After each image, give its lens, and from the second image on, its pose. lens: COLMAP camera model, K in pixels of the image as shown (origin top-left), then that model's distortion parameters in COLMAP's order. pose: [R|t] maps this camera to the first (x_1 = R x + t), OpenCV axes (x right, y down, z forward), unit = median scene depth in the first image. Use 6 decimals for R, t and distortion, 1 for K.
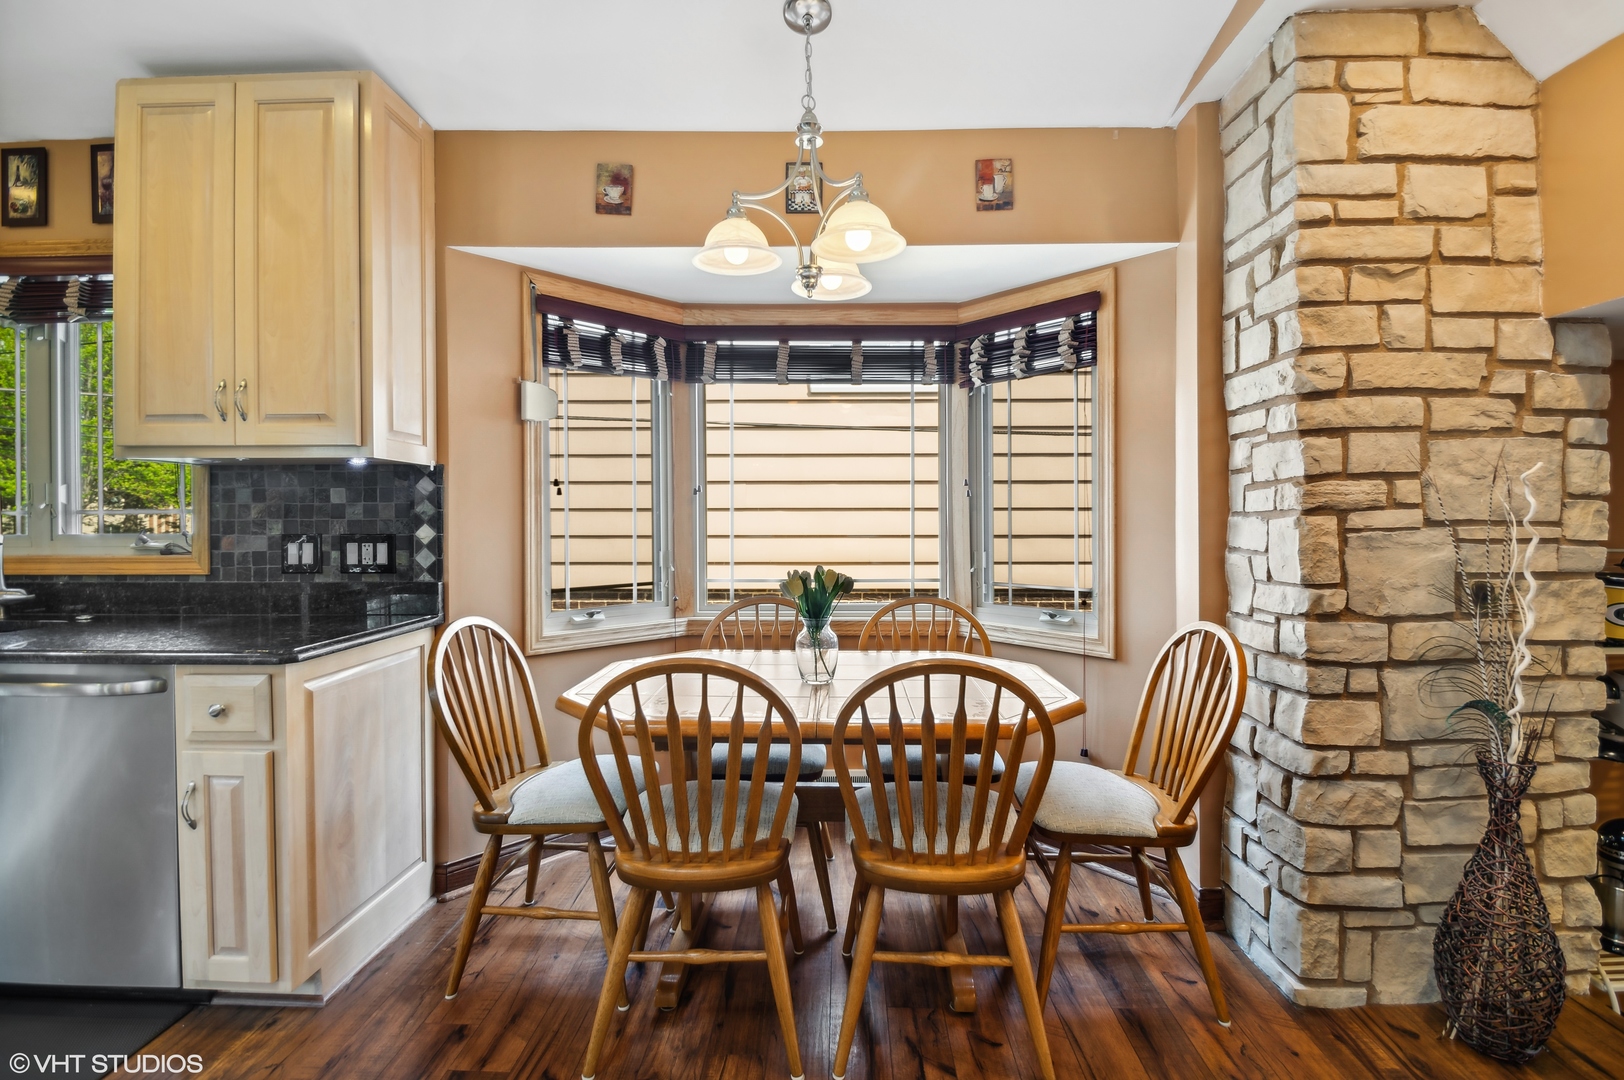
lens RADIAL K [[726.3, 0, 831.3], [0, 726.3, 519.5], [0, 0, 1]] dist [-0.004911, -0.007300]
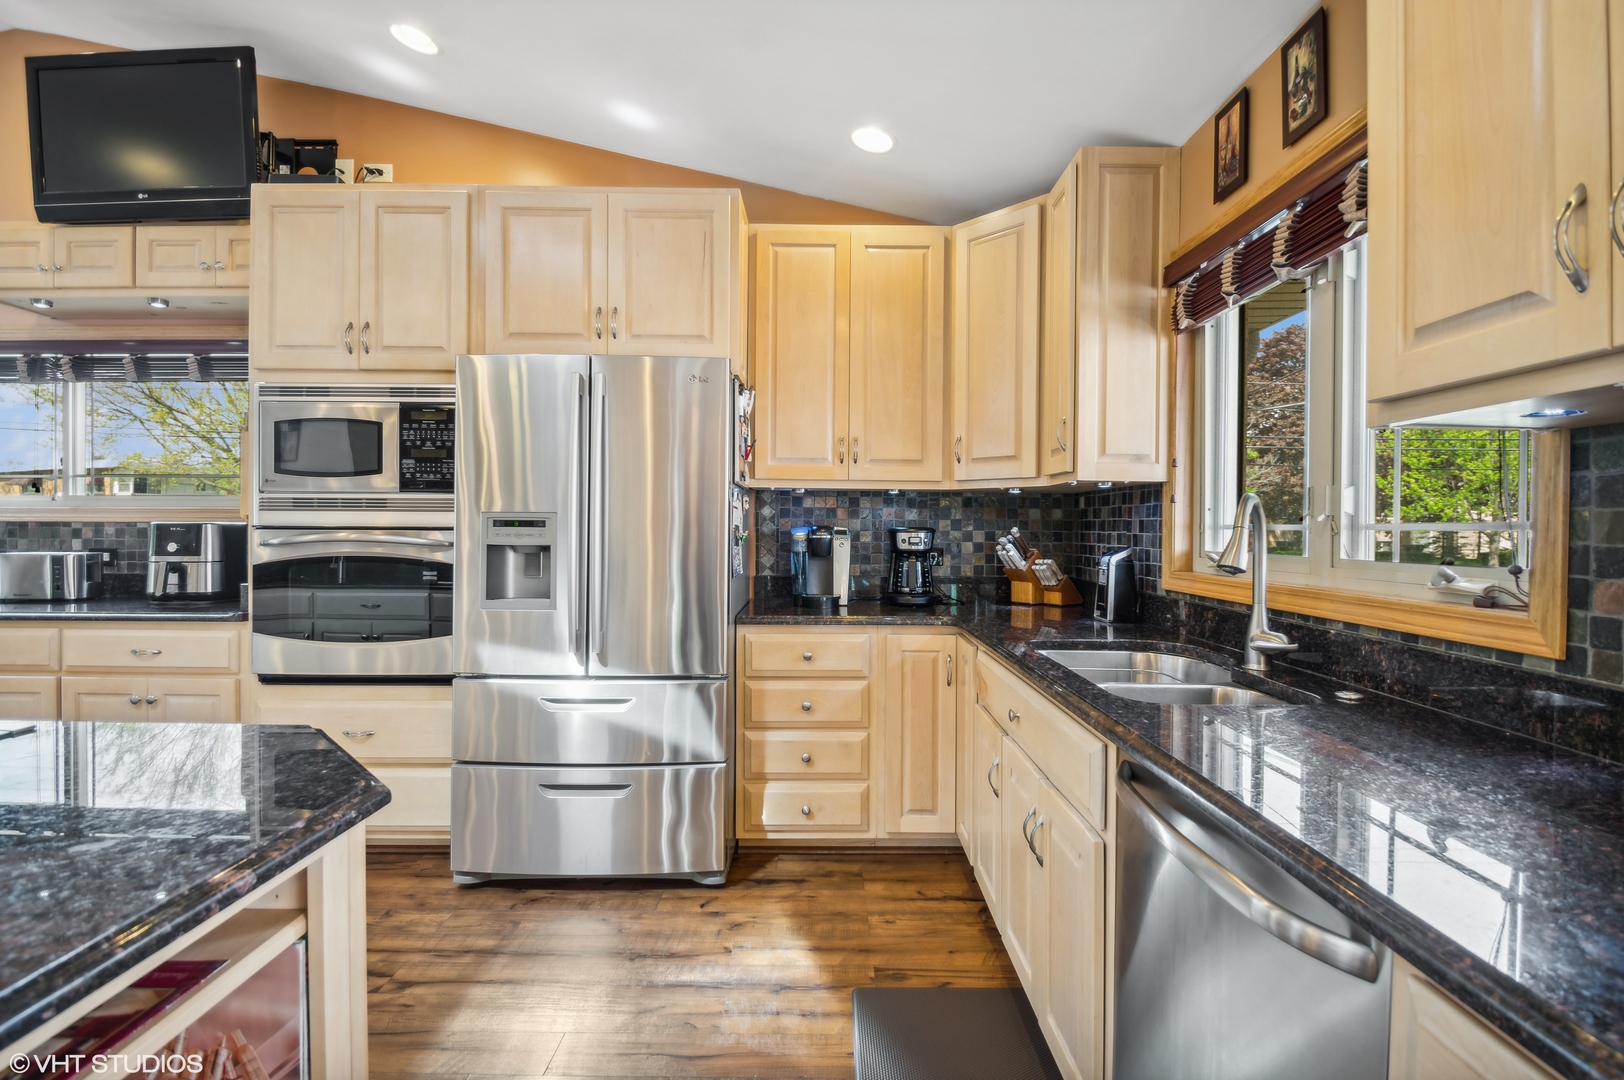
lens RADIAL K [[726.3, 0, 835.3], [0, 726.3, 530.0], [0, 0, 1]] dist [-0.004911, -0.007300]
pose [[0.012222, 0.009137, -0.999884, -0.398978], [-0.014983, 0.999848, 0.008953, -0.006037], [0.999813, 0.014872, 0.012357, 0.513997]]
